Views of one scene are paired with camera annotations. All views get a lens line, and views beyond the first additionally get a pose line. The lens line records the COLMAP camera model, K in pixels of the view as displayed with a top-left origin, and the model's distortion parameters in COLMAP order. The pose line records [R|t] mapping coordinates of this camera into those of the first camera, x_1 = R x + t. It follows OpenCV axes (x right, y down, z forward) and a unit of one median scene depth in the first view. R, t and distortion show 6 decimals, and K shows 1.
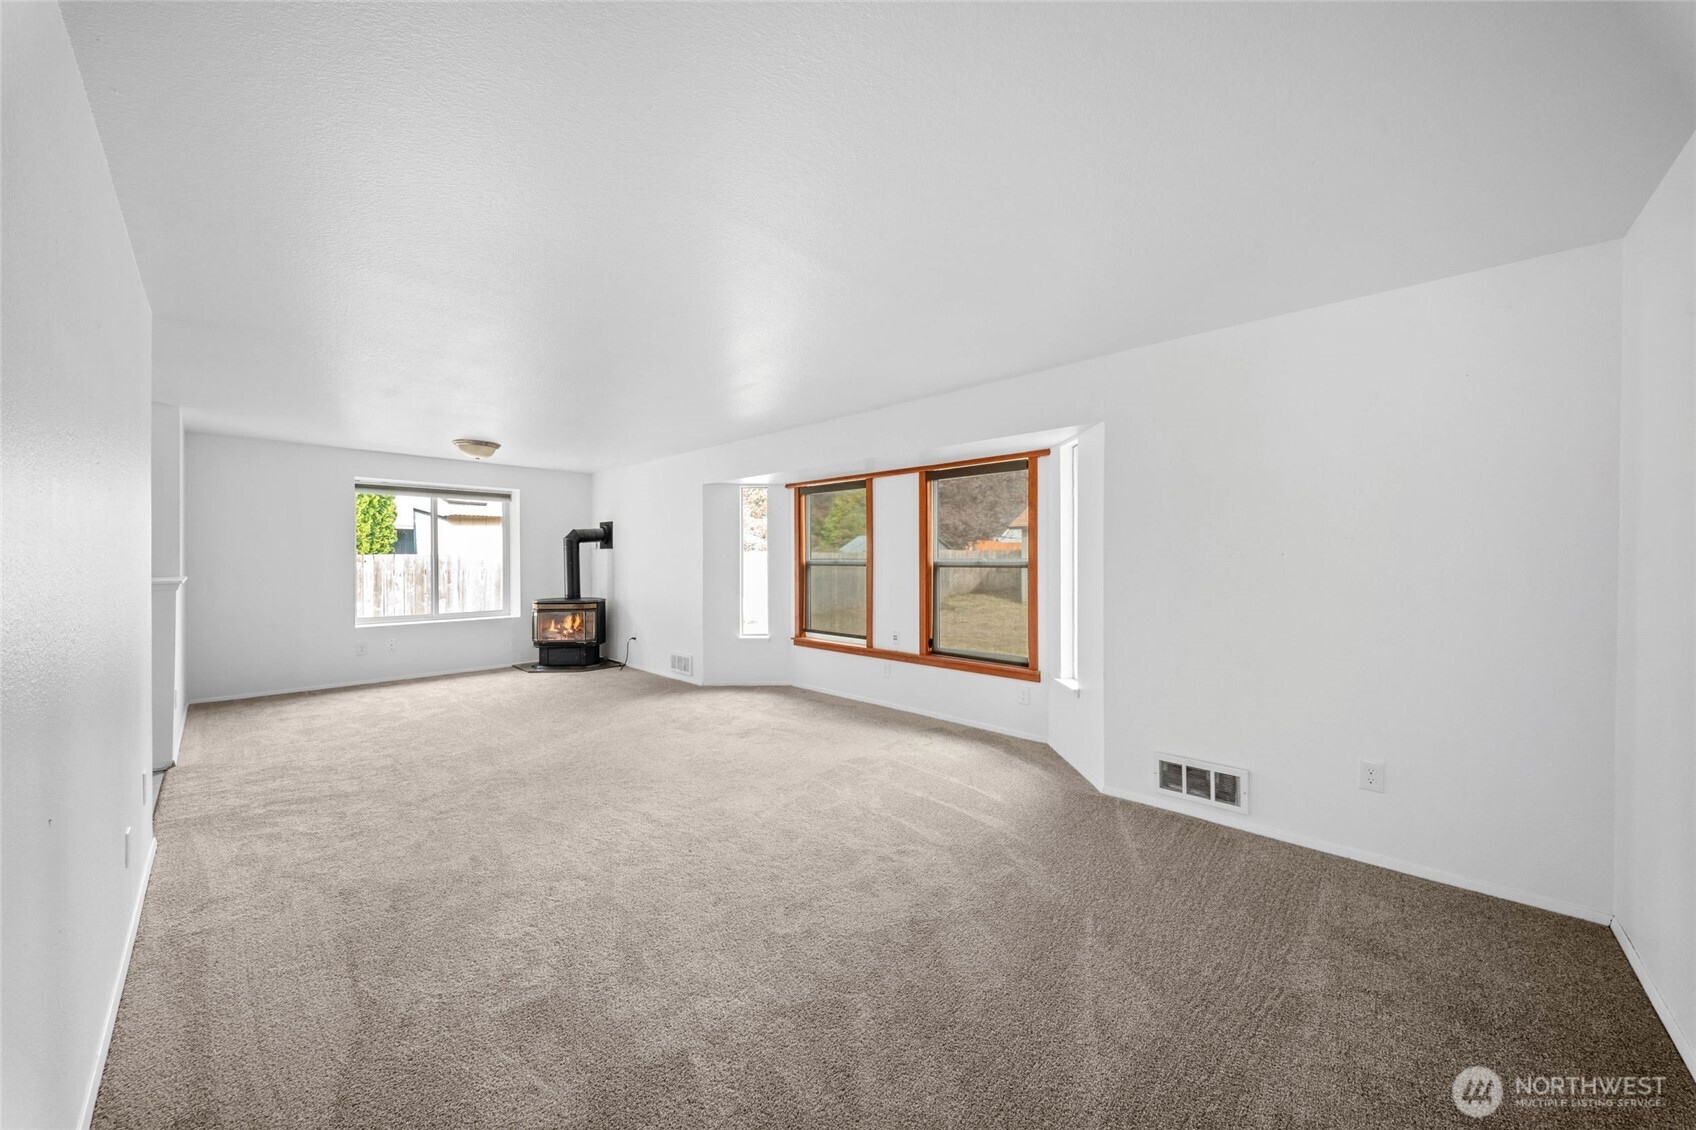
lens RADIAL K [[609.2, 0, 850.7], [0, 609.2, 561.2], [0, 0, 1]] dist [0.004849, -0.004492]
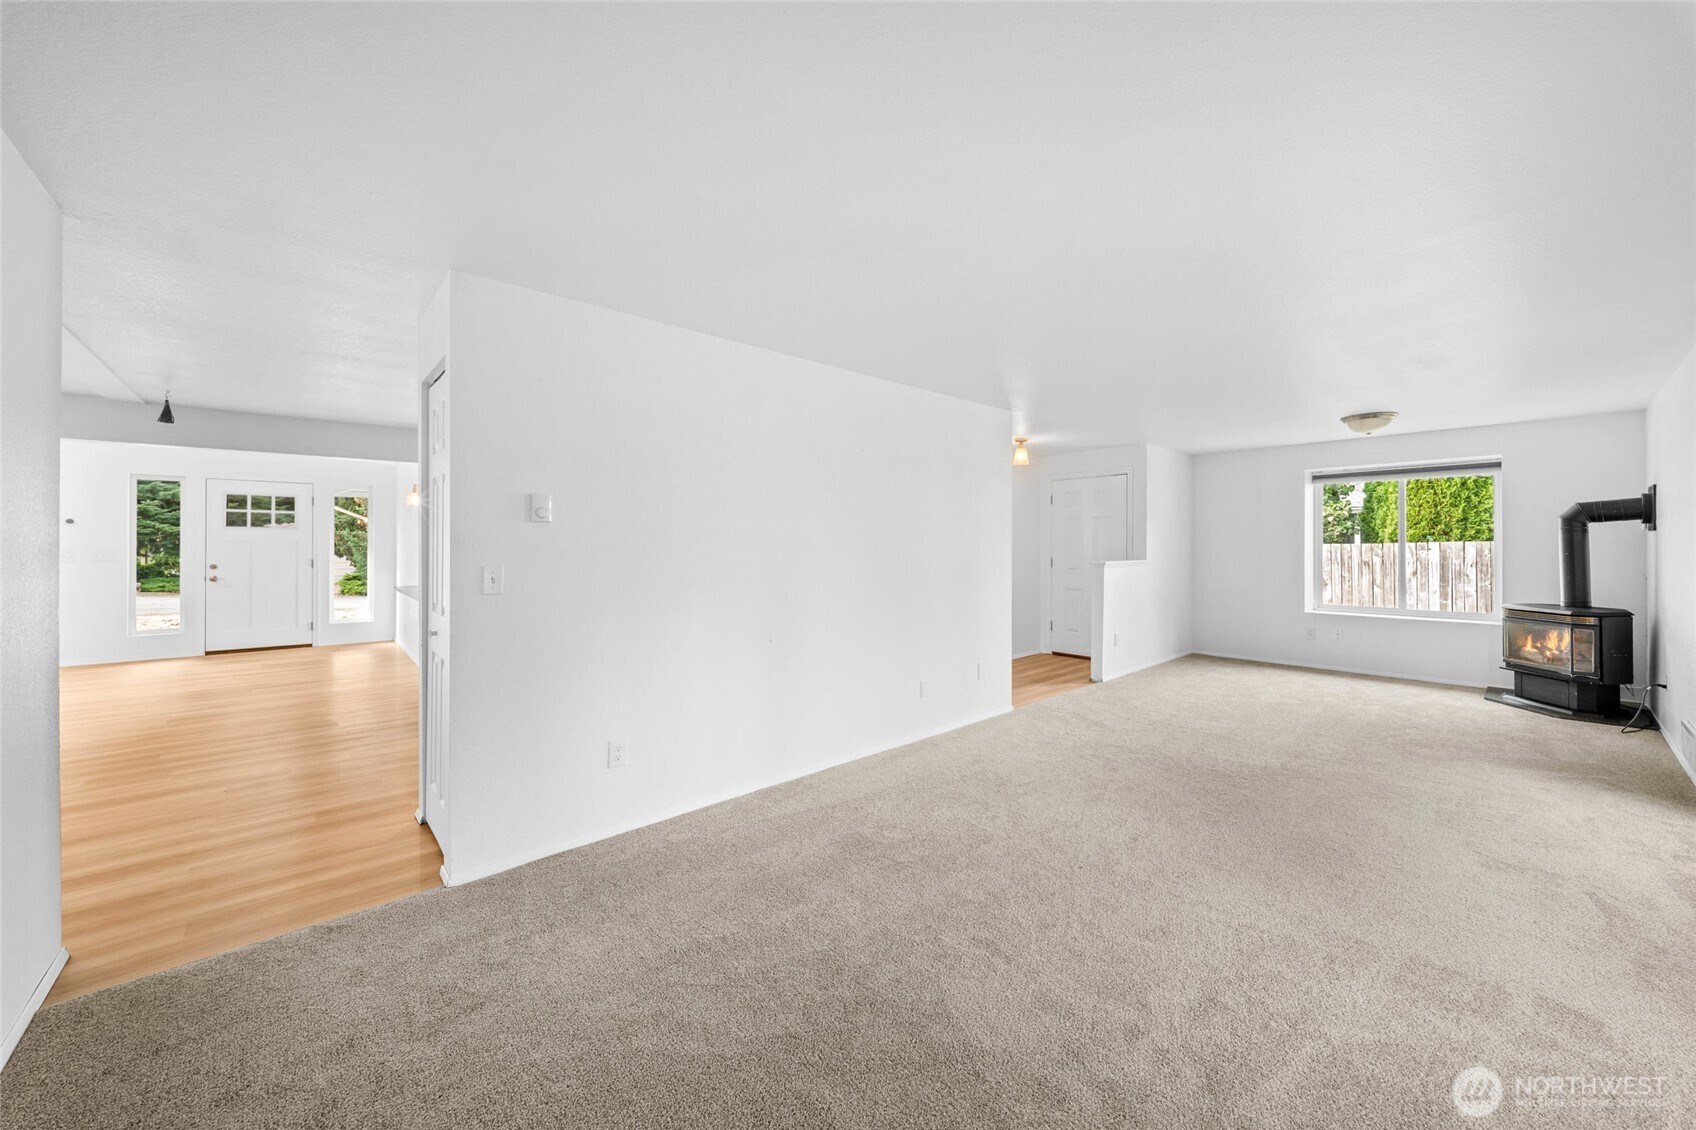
lens RADIAL K [[609.2, 0, 873.6], [0, 609.2, 544.9], [0, 0, 1]] dist [0.004849, -0.004492]
pose [[-0.081078, -0.003294, -0.996702, 0.267091], [-0.001223, 0.999994, -0.003206, -0.003458], [0.996707, 0.000959, -0.081081, 0.298770]]
